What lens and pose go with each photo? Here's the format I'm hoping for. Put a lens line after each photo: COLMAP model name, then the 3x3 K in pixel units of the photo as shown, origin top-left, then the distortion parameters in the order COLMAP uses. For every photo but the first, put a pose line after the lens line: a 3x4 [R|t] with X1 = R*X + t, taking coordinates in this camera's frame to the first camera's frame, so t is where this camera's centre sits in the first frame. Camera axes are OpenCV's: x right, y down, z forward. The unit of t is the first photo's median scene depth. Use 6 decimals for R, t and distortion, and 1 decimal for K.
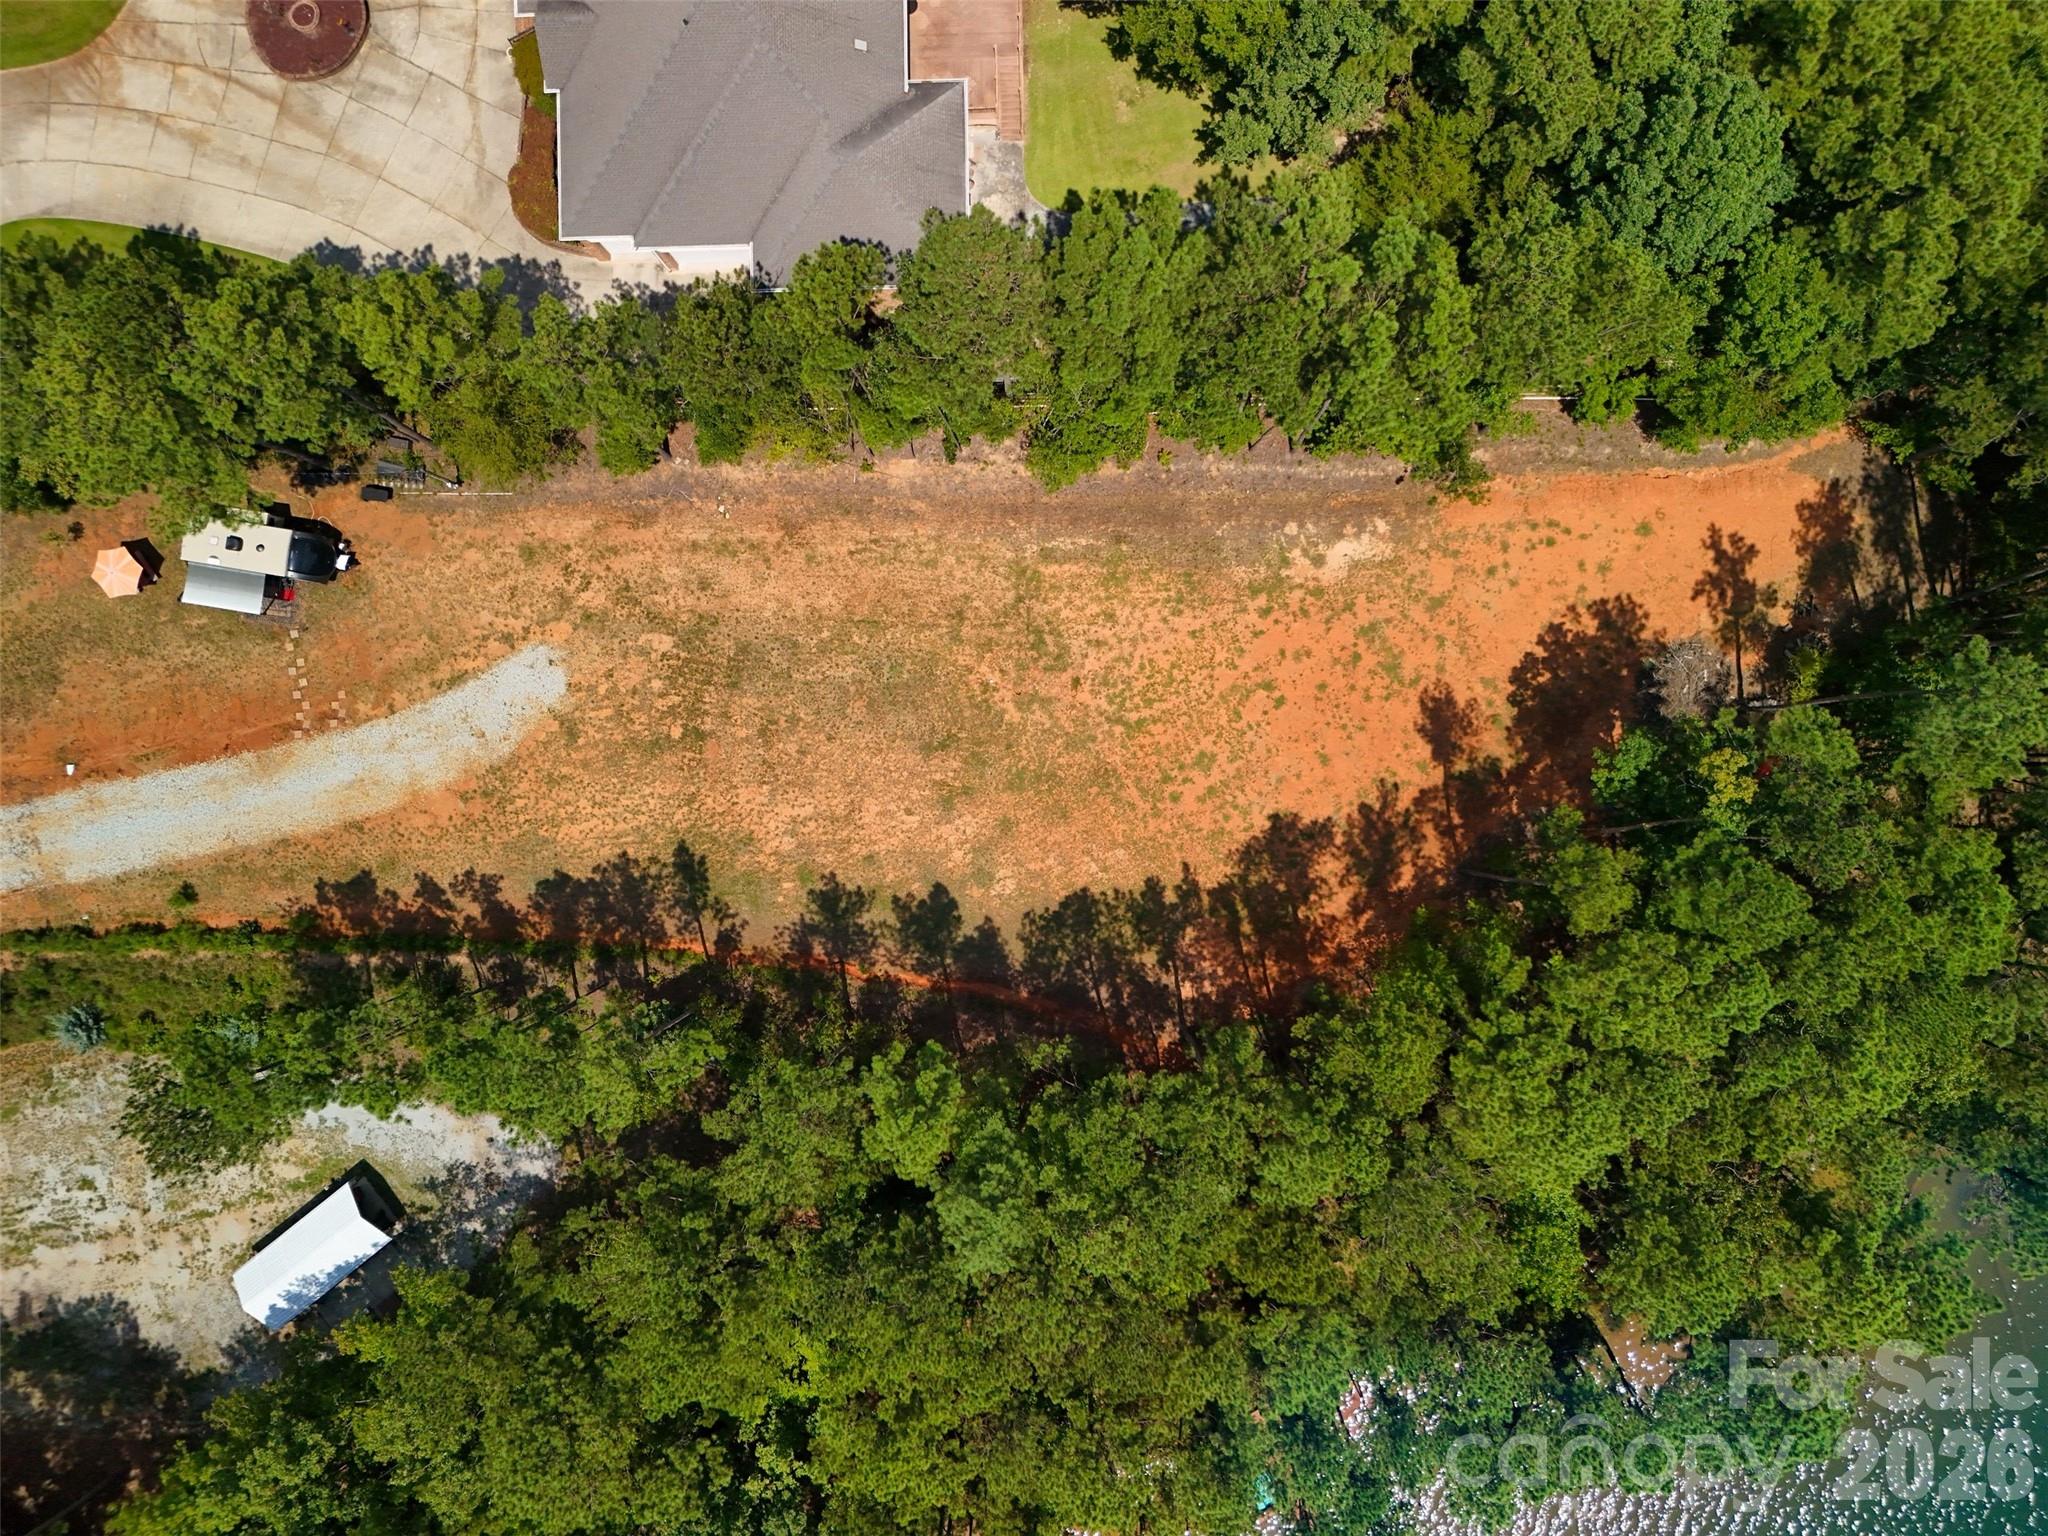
lens RADIAL K [[1422.7, 0, 1024.0], [0, 1422.7, 768.0], [0, 0, 1]] dist [0.080753, -0.053598]
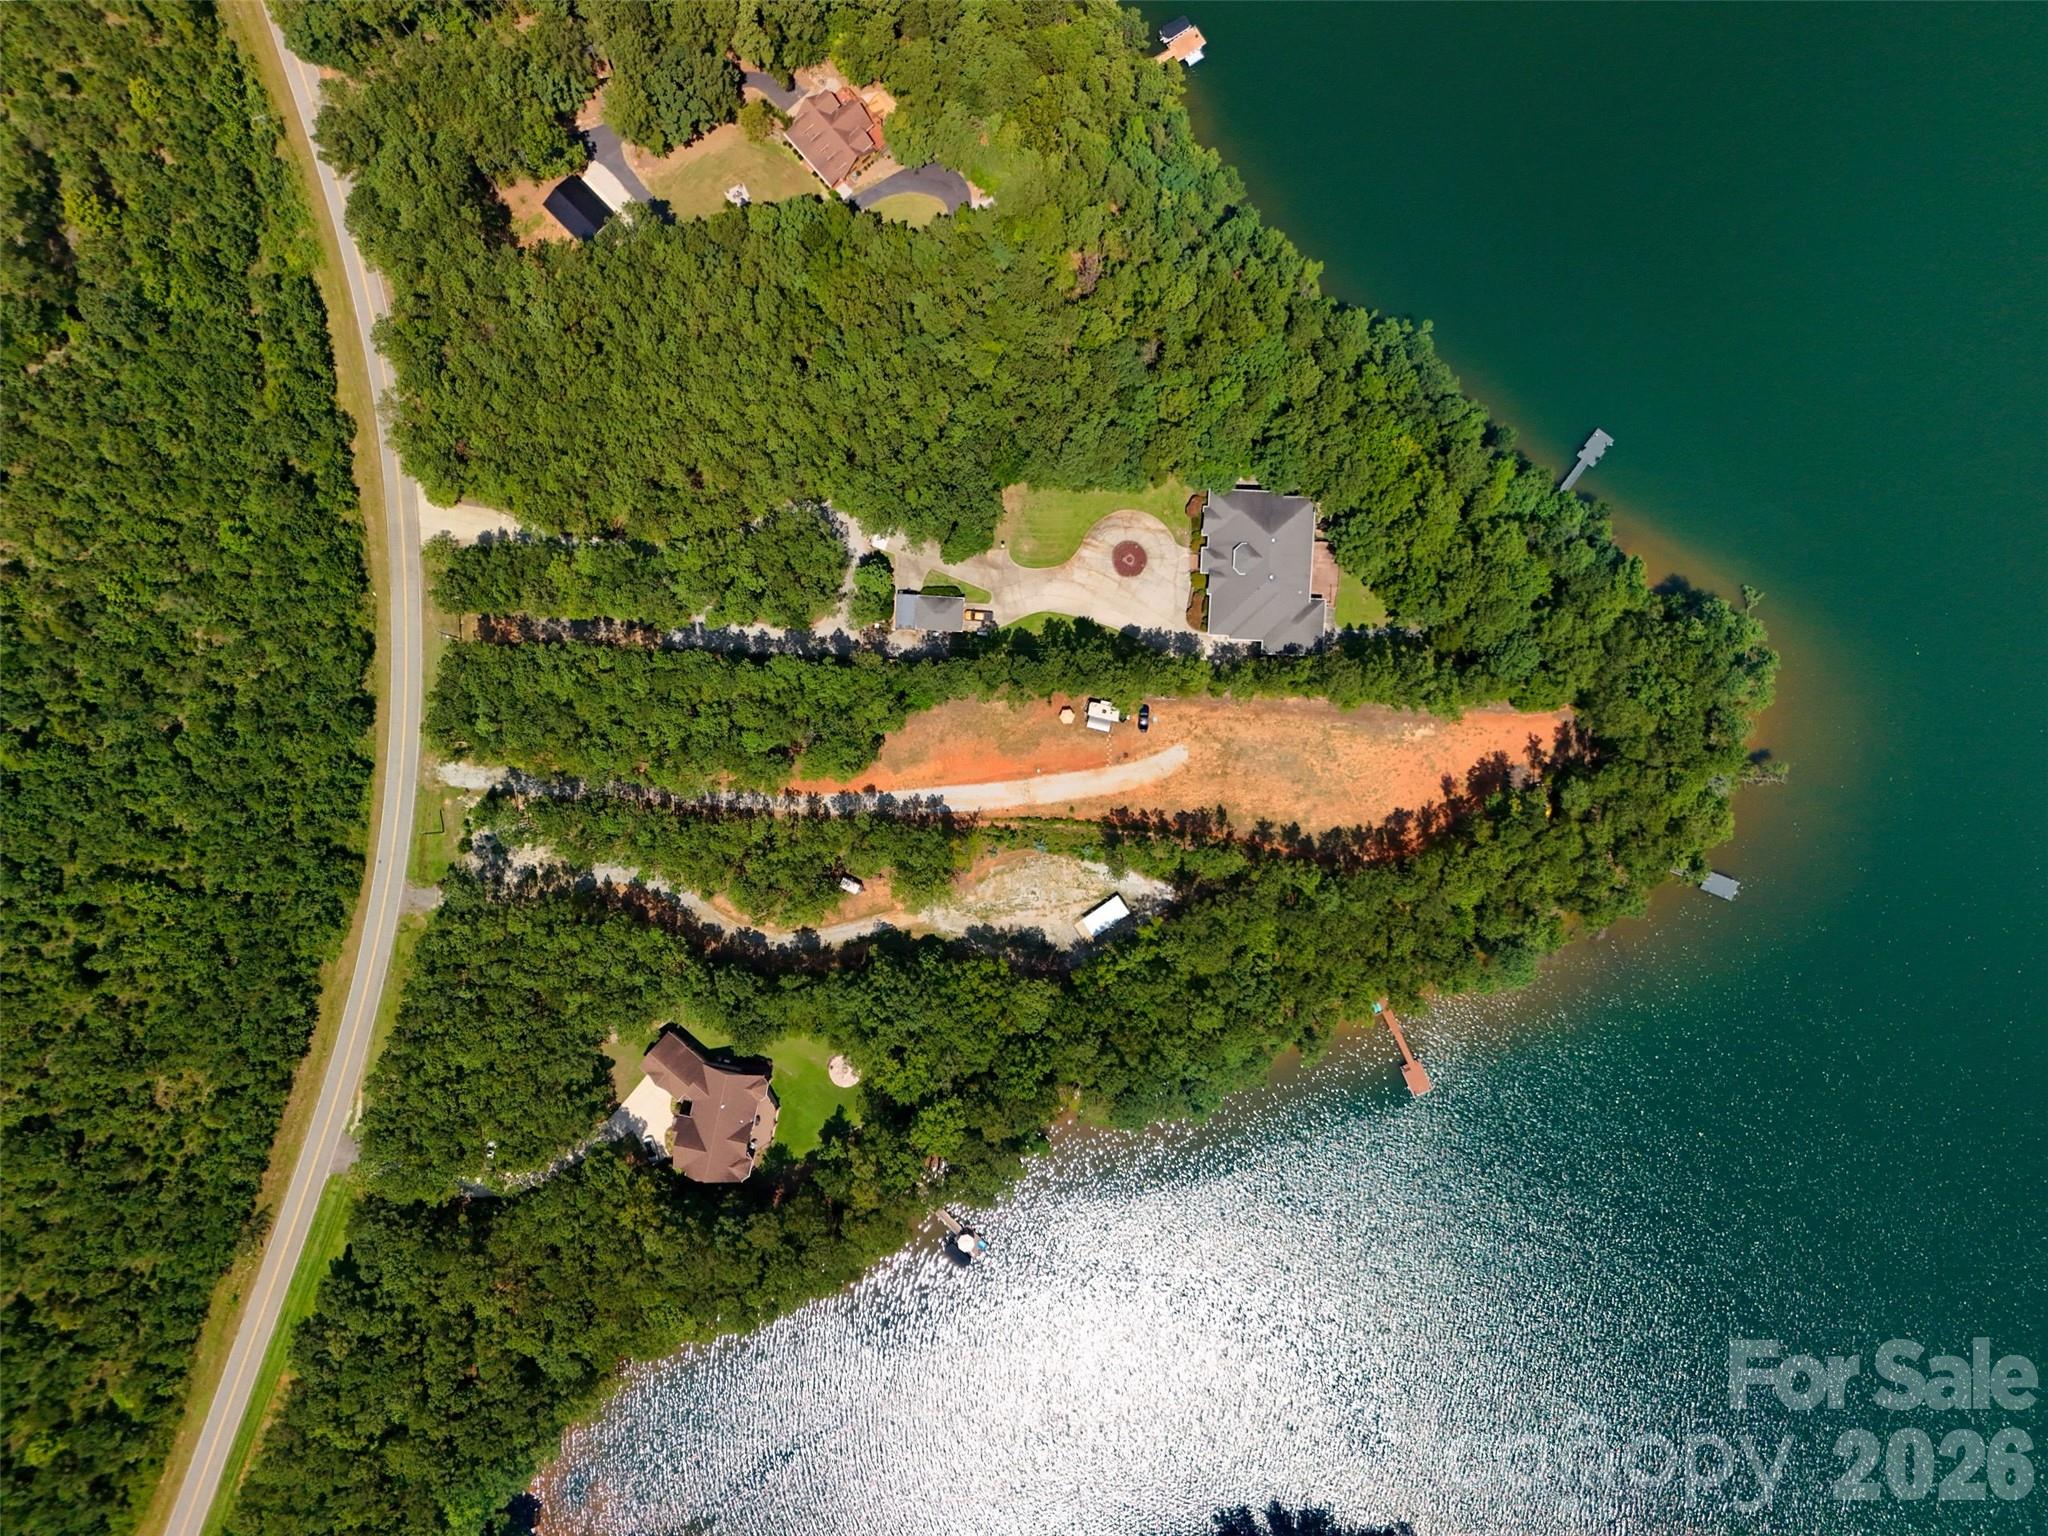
lens RADIAL K [[1422.7, 0, 1024.0], [0, 1422.7, 768.0], [0, 0, 1]] dist [0.080753, -0.053598]
pose [[0.997704, 0.067339, 0.007241, -0.734919], [-0.067356, 0.997727, 0.001994, -0.009717], [-0.007091, -0.002477, 0.999972, -2.386515]]
